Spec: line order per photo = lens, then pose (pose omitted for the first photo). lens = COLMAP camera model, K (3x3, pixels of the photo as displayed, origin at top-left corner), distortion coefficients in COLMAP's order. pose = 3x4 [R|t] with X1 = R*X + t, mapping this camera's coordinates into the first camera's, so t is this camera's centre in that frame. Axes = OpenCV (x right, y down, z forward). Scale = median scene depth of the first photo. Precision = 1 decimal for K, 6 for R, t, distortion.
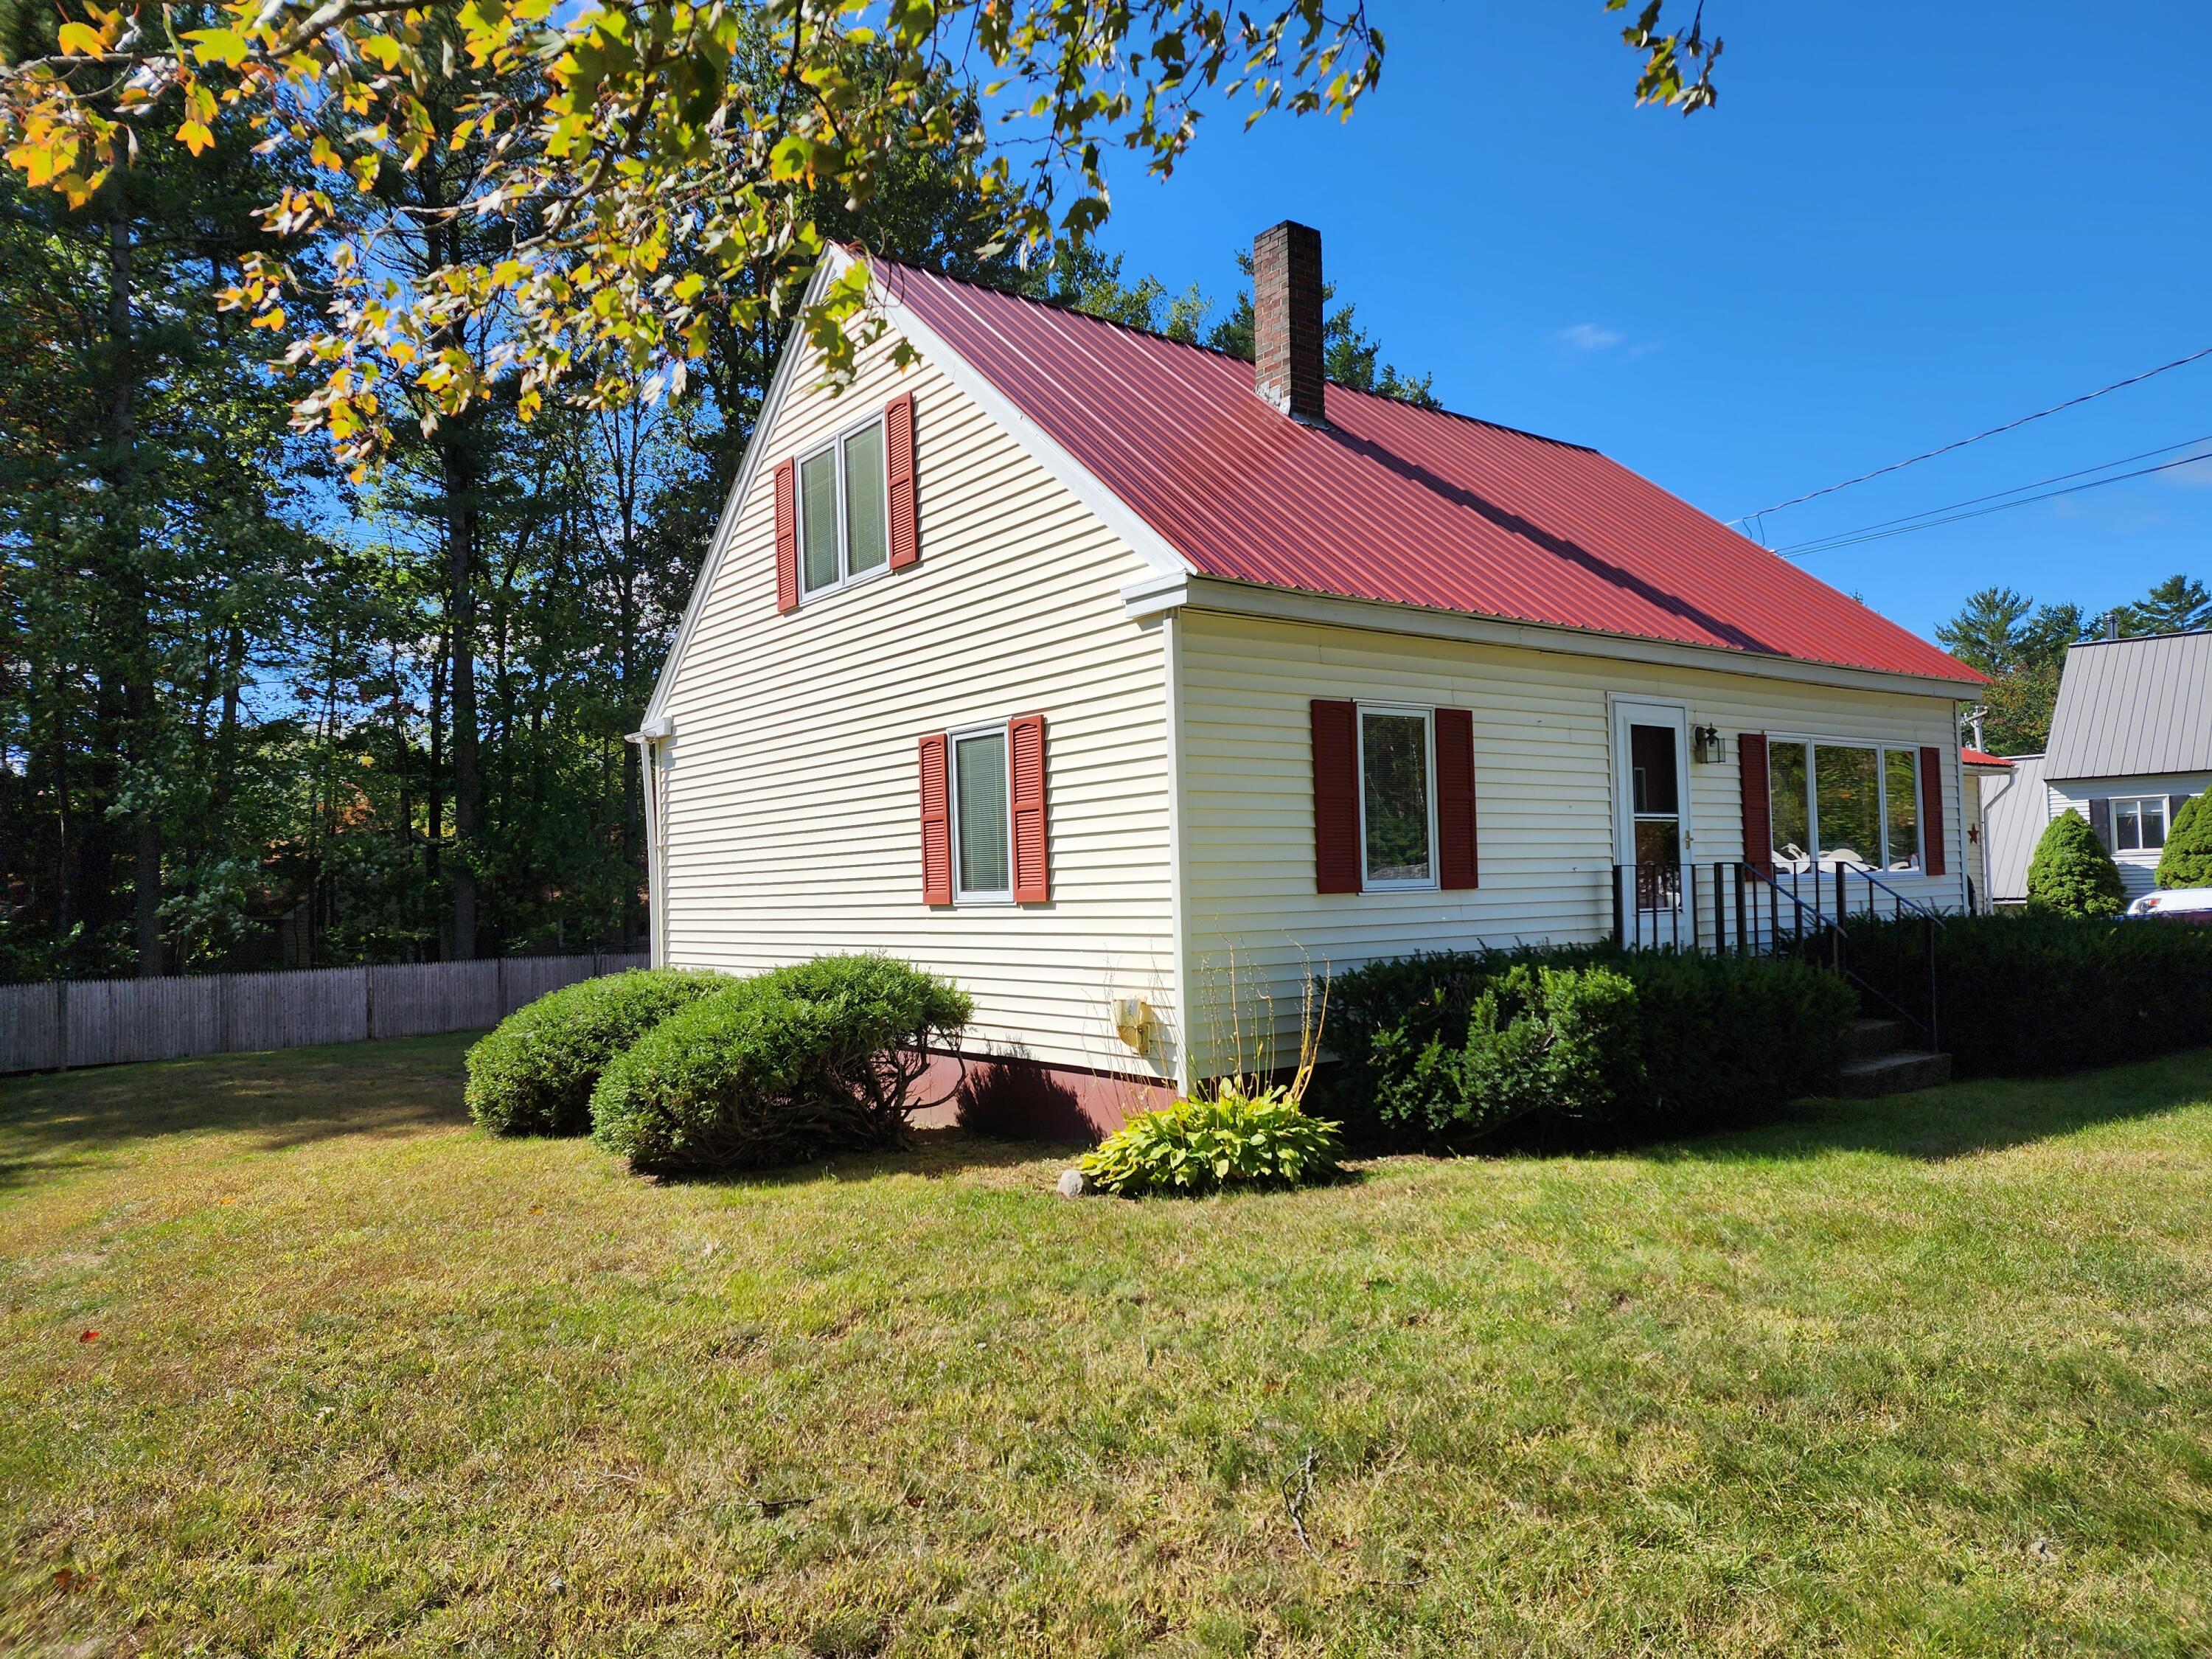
lens RADIAL K [[1477.9, 0, 1092.4], [0, 1477.9, 832.4], [0, 0, 1]] dist [0.058292, -0.001727]
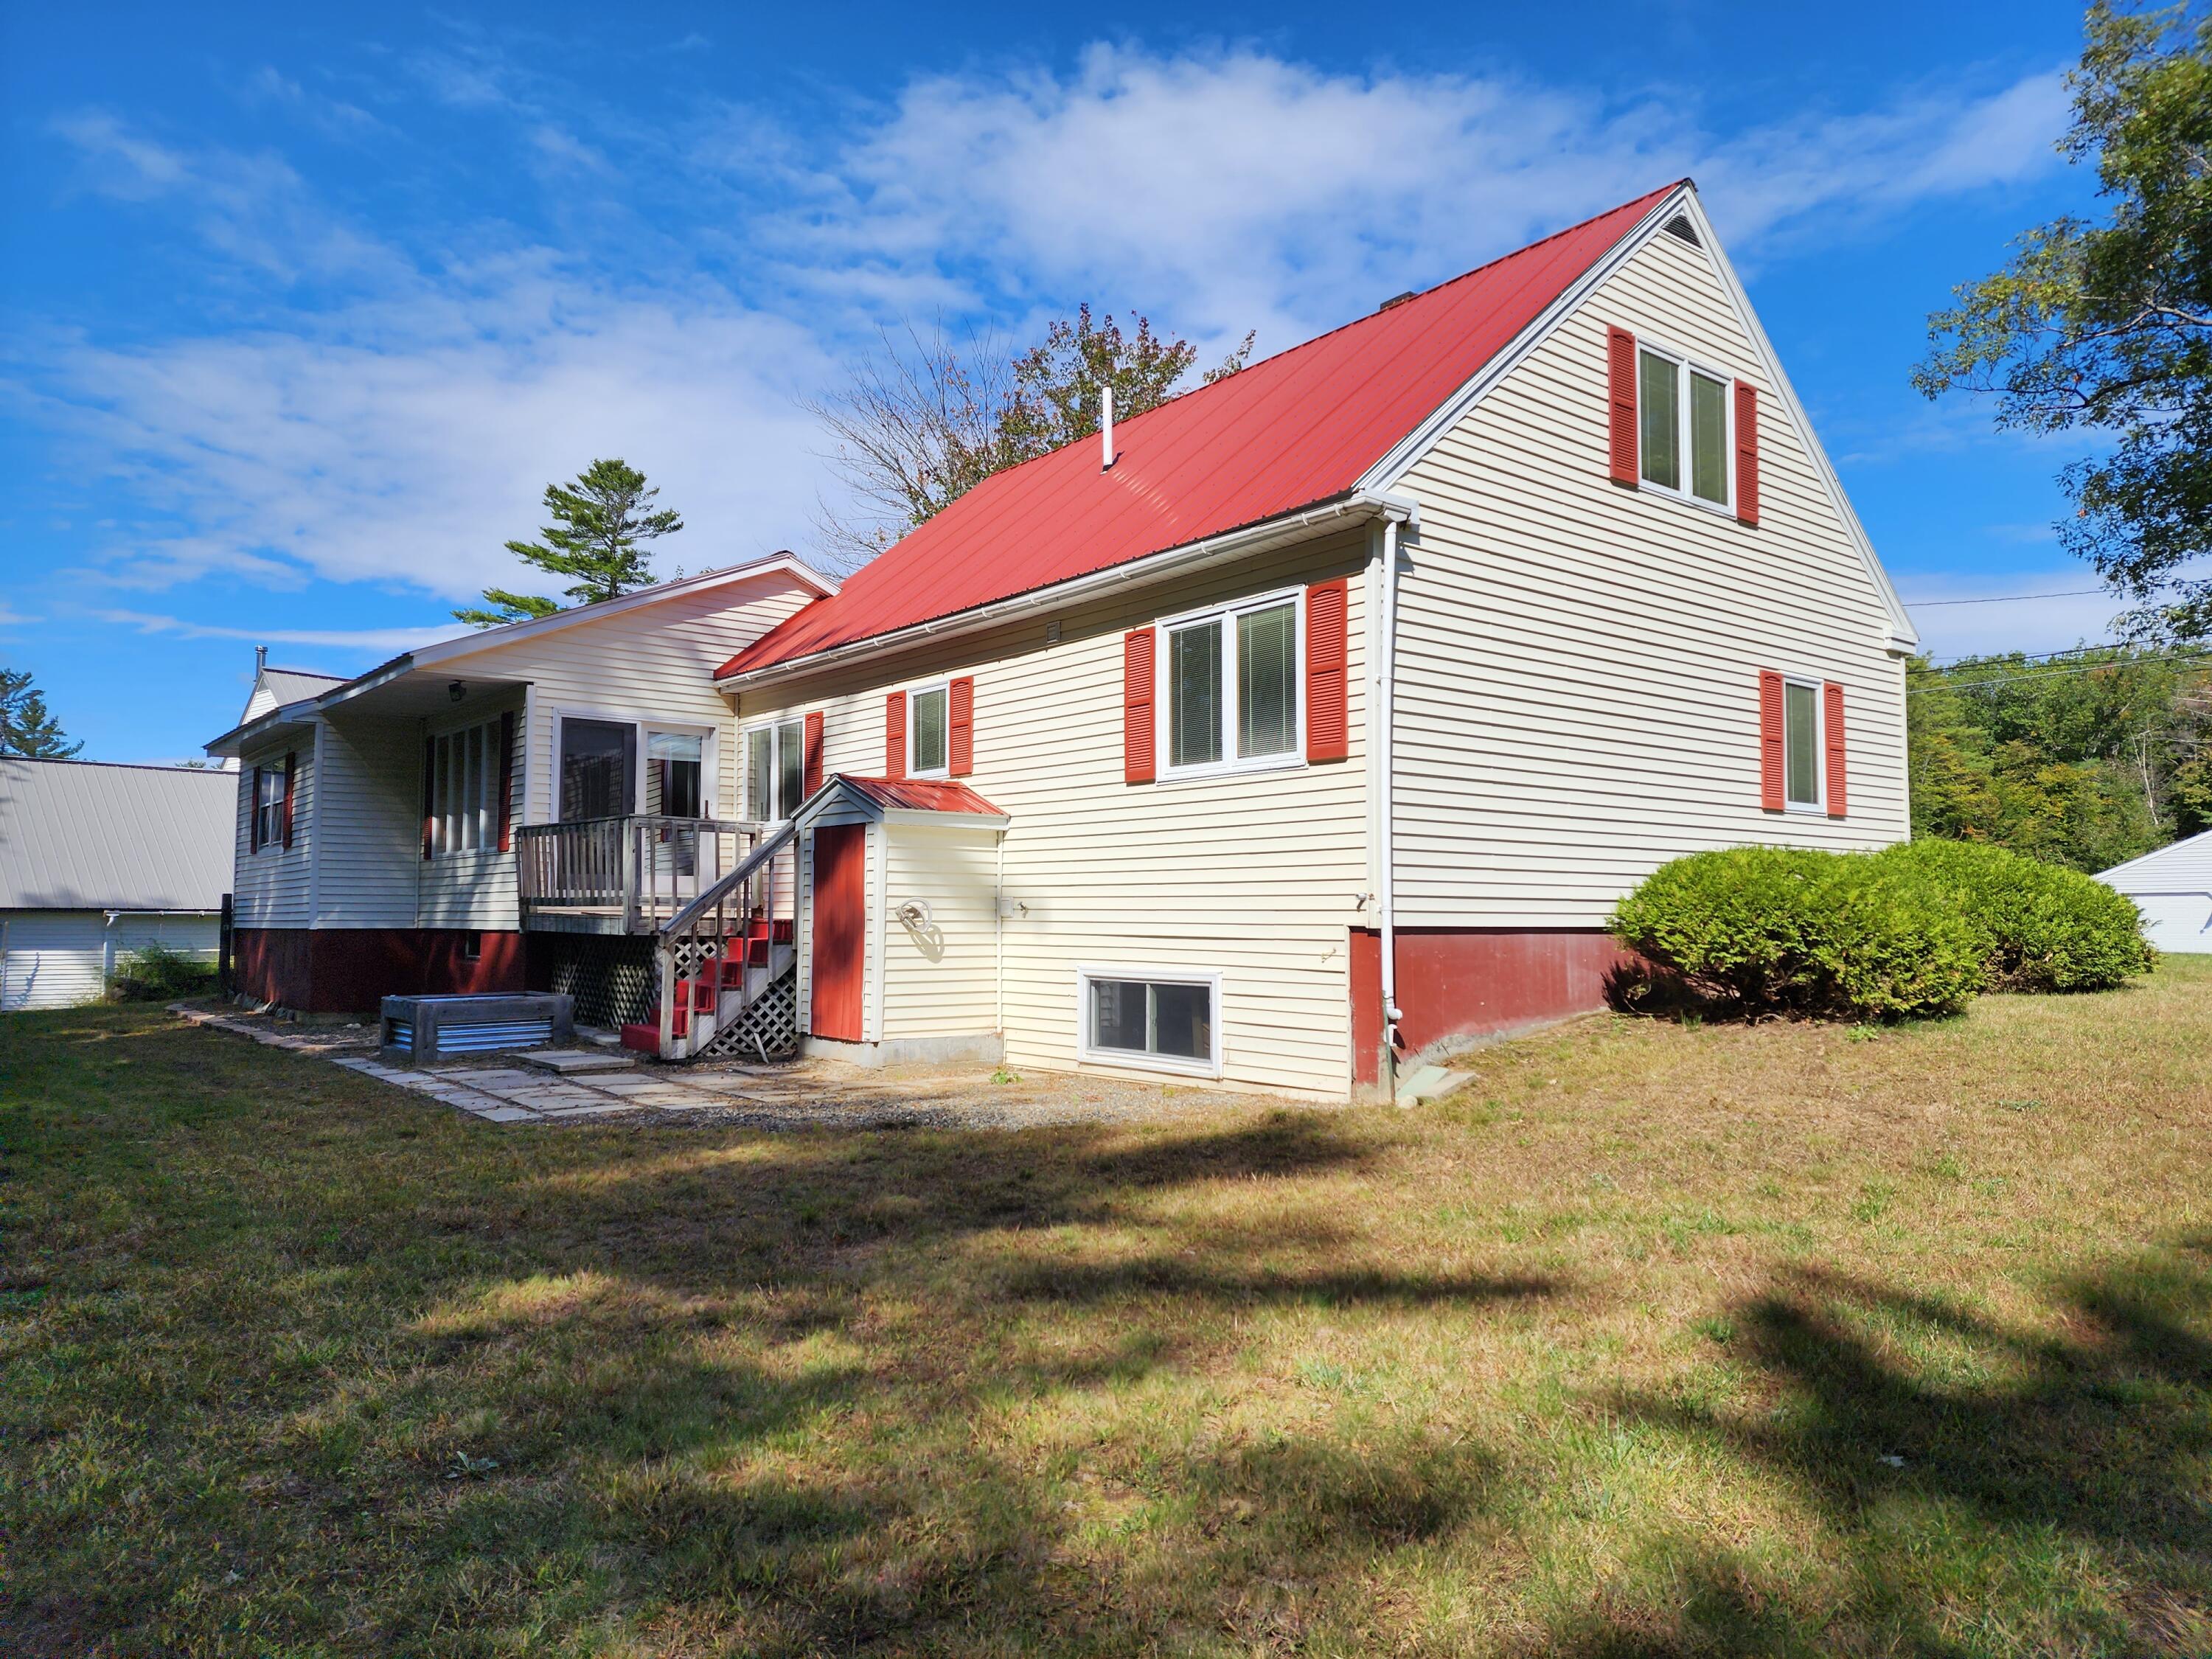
lens RADIAL K [[1489.7, 0, 1106.2], [0, 1489.7, 818.8], [0, 0, 1]] dist [0.018537, -0.001725]
pose [[-0.018847, 0.106252, 0.994161, -1.290150], [-0.033844, 0.993700, -0.106845, 0.202466], [-0.999249, -0.035661, -0.015133, 1.534377]]
